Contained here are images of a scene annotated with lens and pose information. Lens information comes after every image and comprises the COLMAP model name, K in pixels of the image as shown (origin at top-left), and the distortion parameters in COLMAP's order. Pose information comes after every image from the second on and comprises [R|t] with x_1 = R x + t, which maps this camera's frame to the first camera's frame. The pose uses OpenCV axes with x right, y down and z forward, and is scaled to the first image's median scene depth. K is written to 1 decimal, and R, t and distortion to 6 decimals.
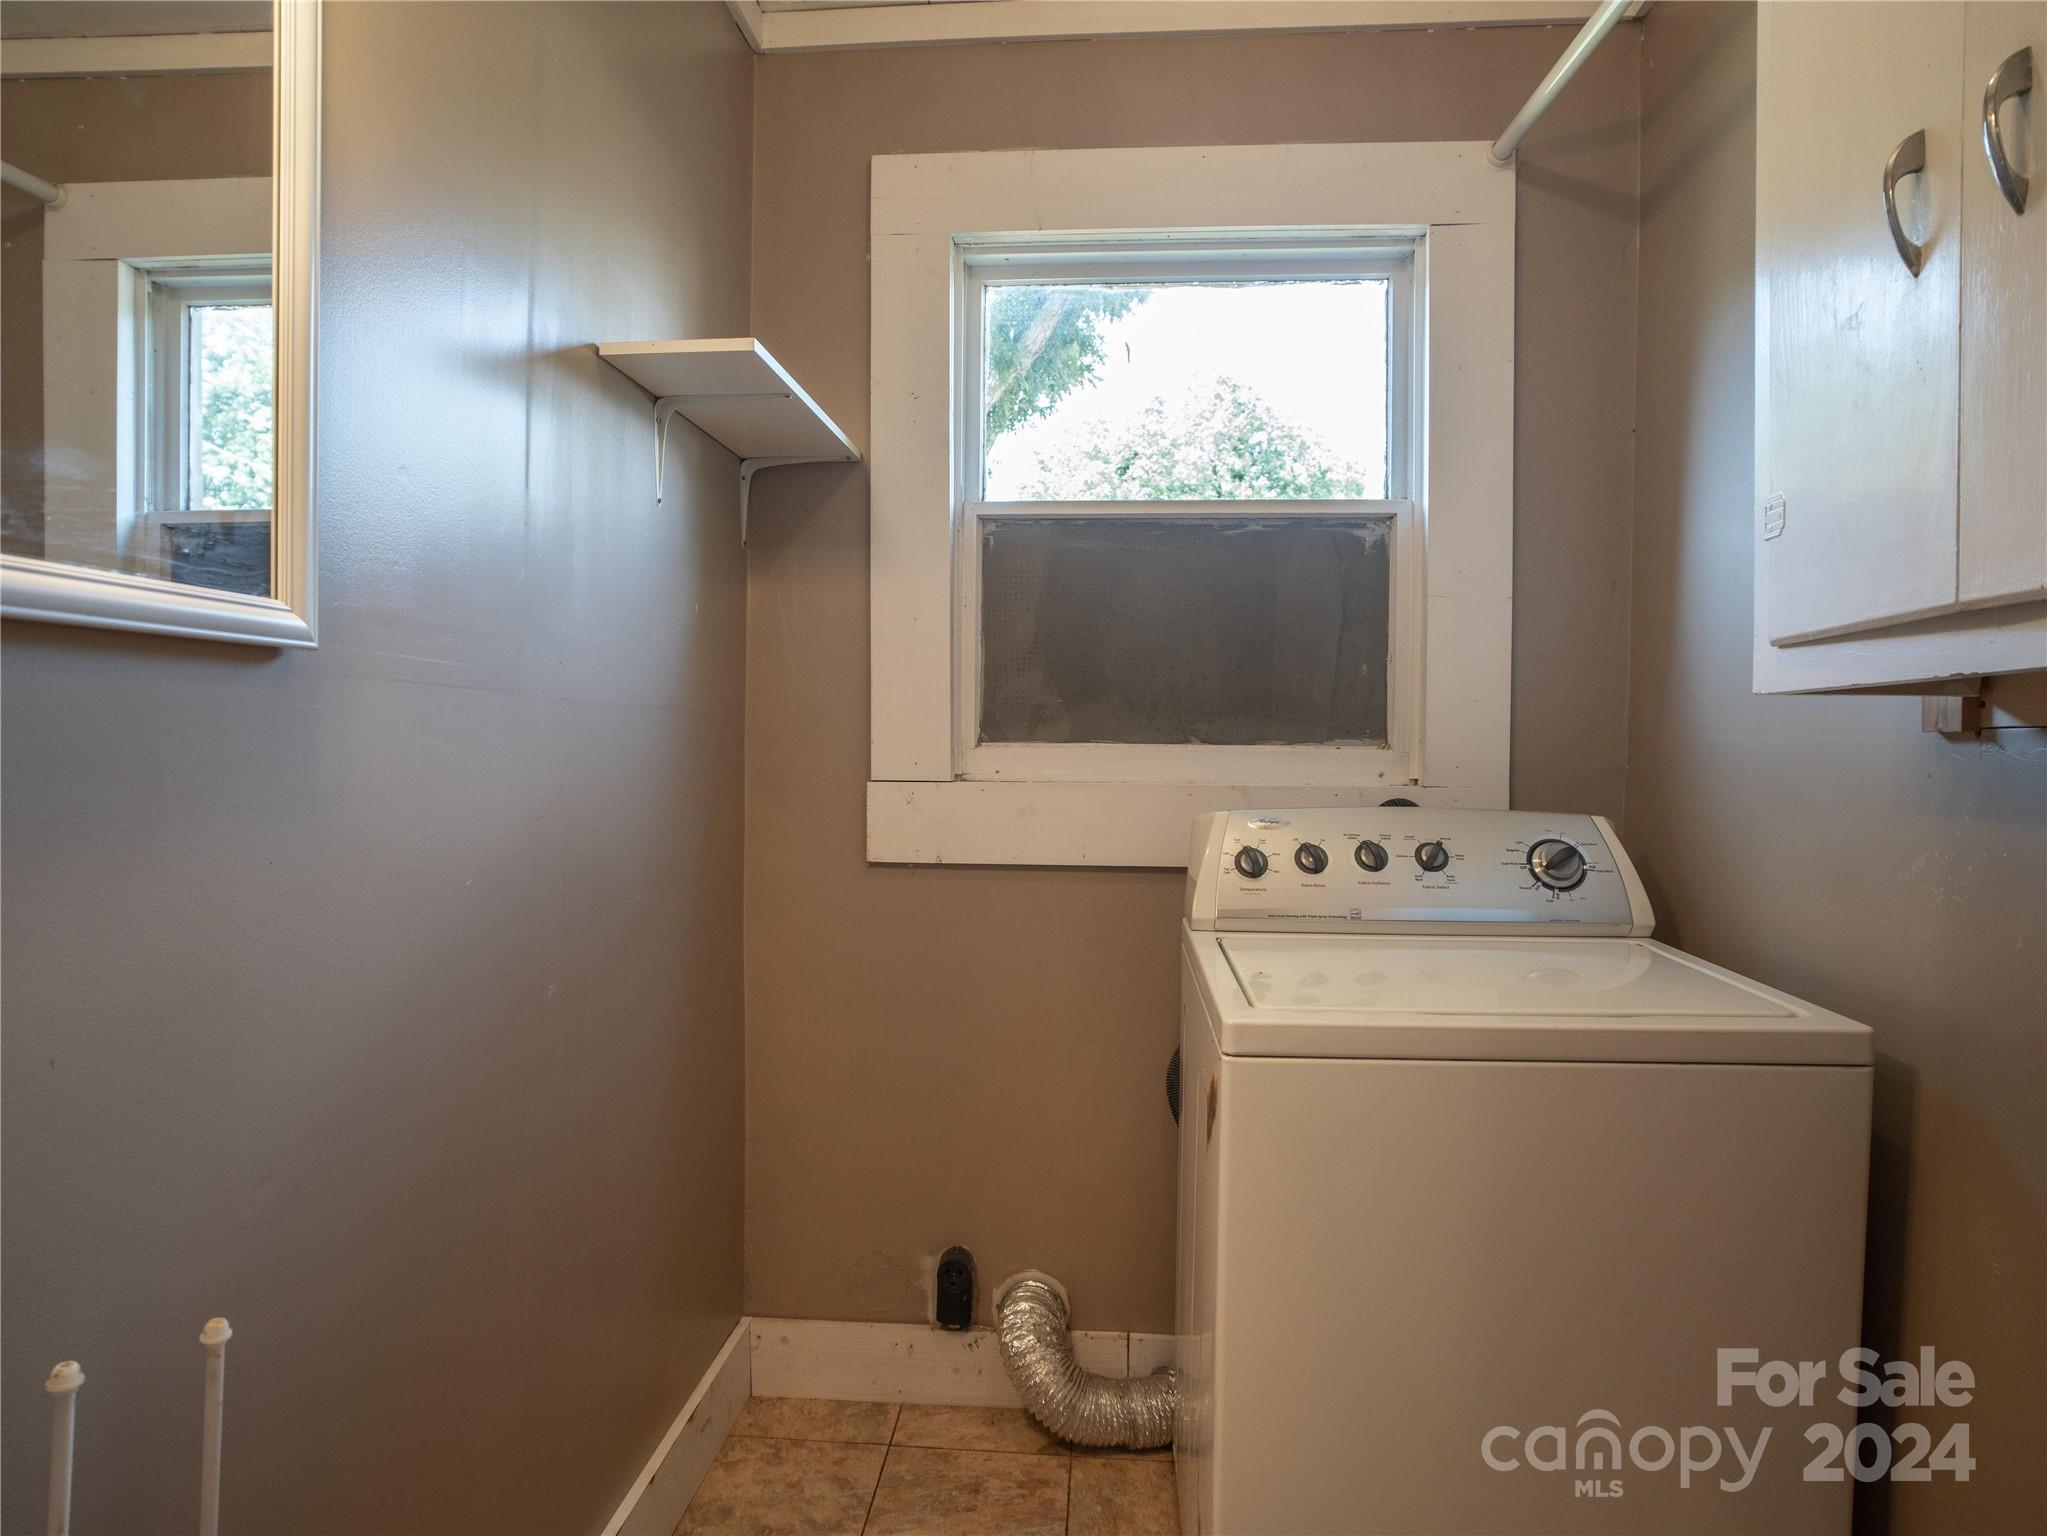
lens RADIAL K [[1169.0, 0, 1025.3], [0, 1169.0, 759.4], [0, 0, 1]] dist [-0.016934, 0.004485]
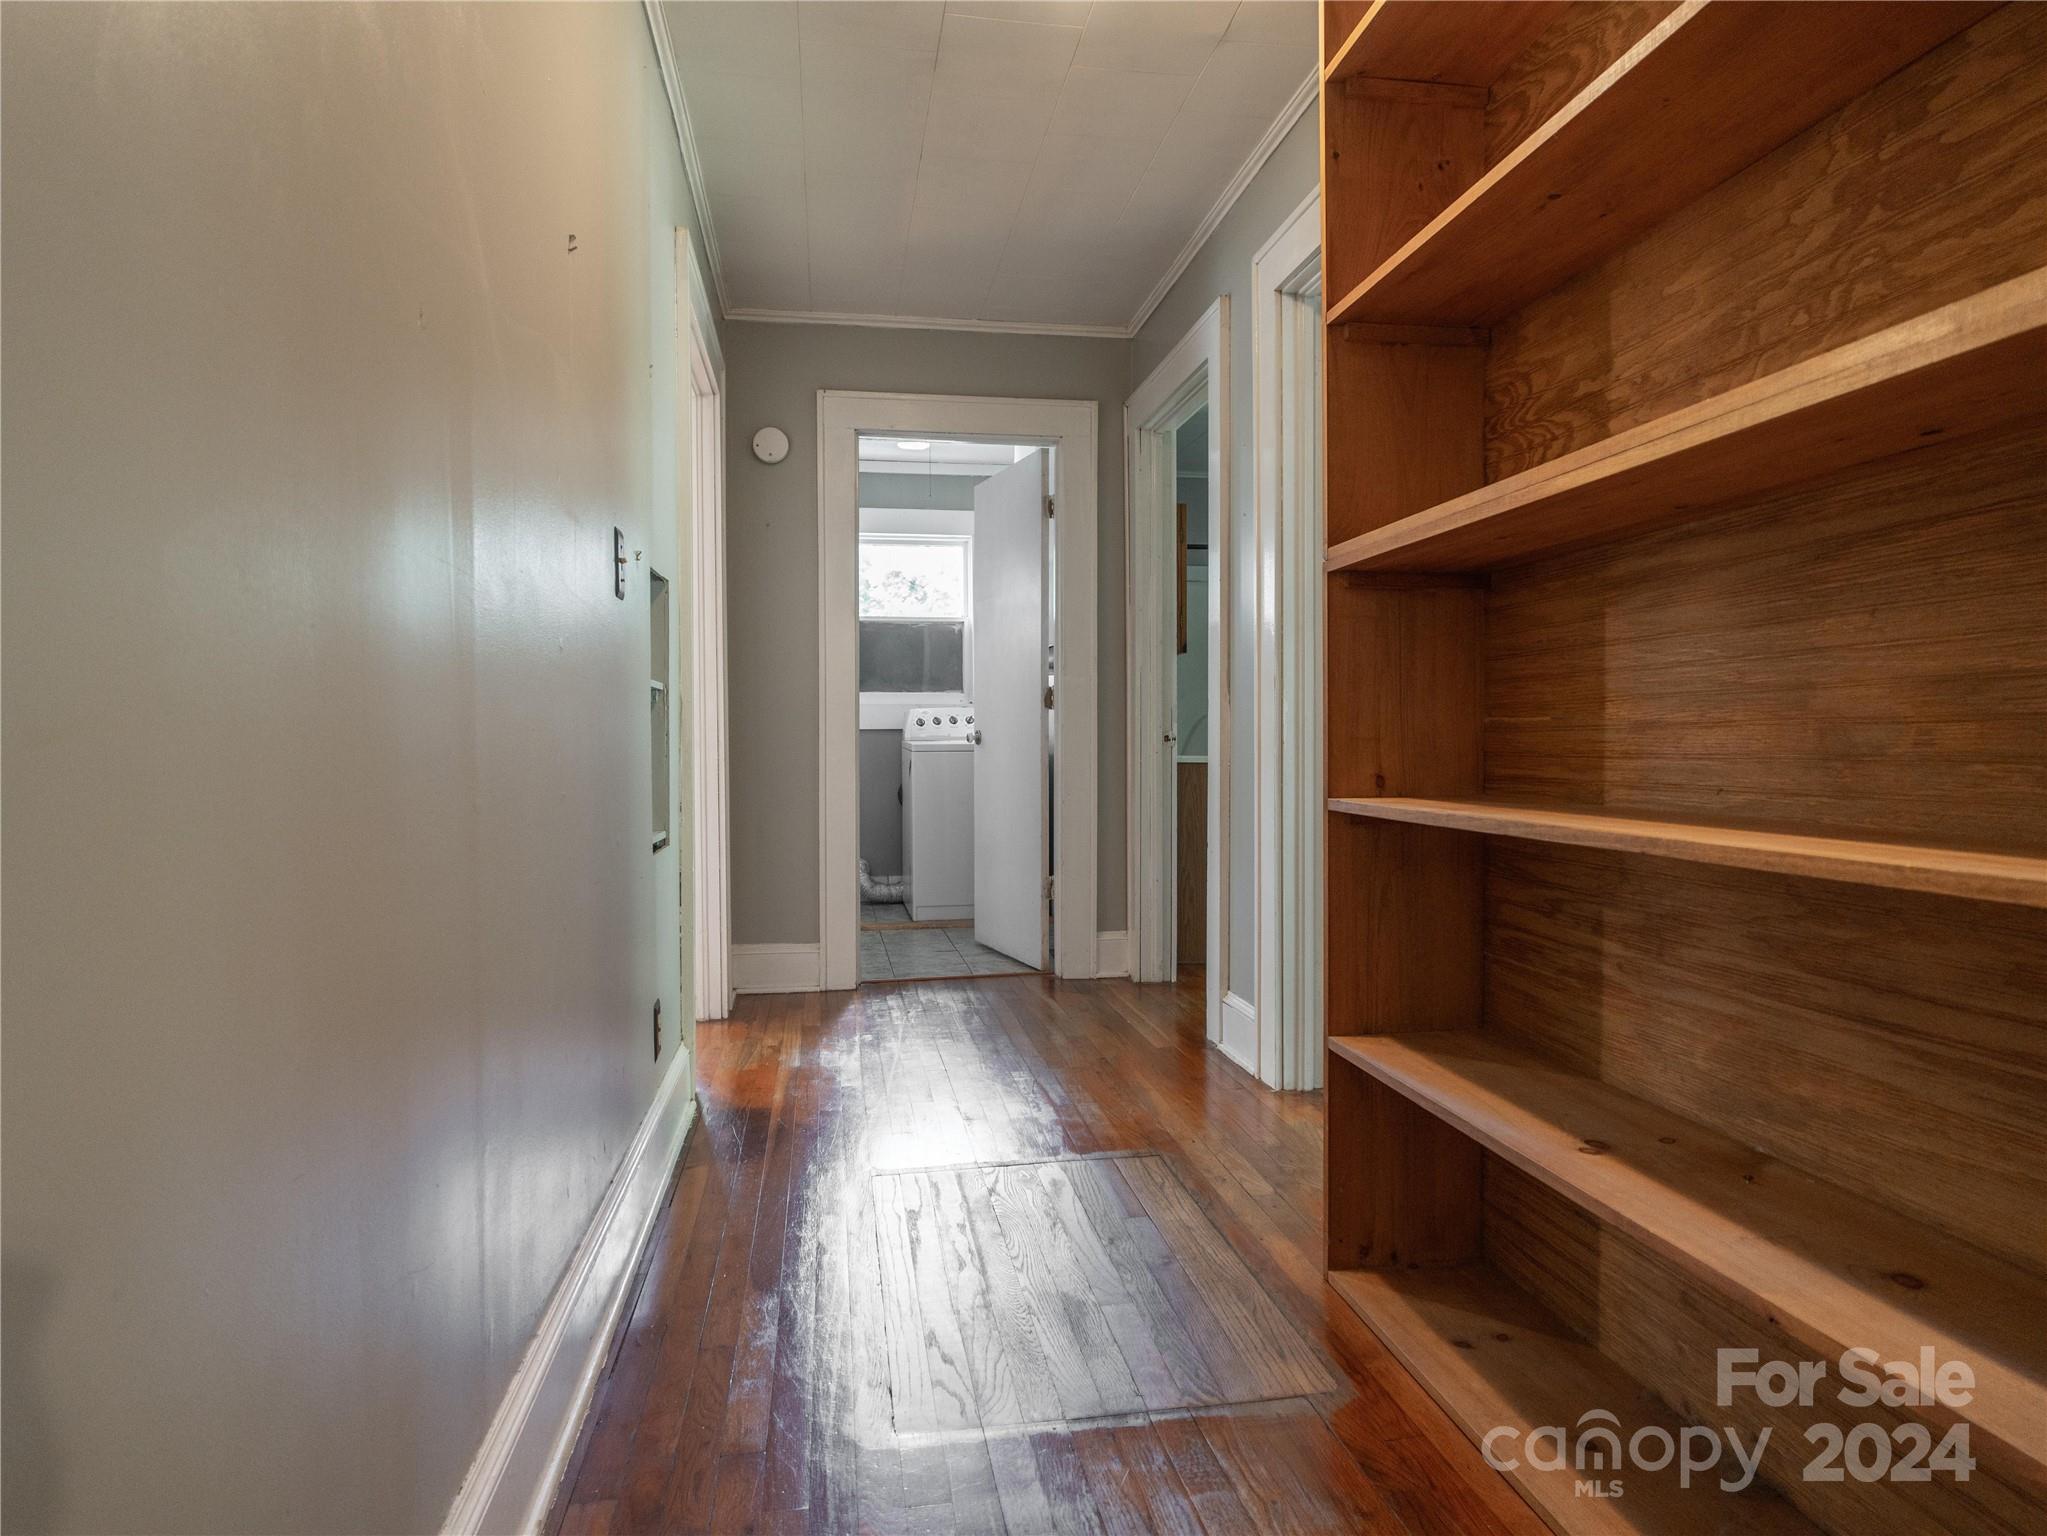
lens RADIAL K [[1169.0, 0, 1024.2], [0, 1169.0, 764.5], [0, 0, 1]] dist [-0.016934, 0.004485]
pose [[0.970929, -0.022139, 0.238342, -0.325631], [0.020940, 0.999752, 0.007562, 0.179301], [-0.238450, -0.002351, 0.971152, -2.339674]]
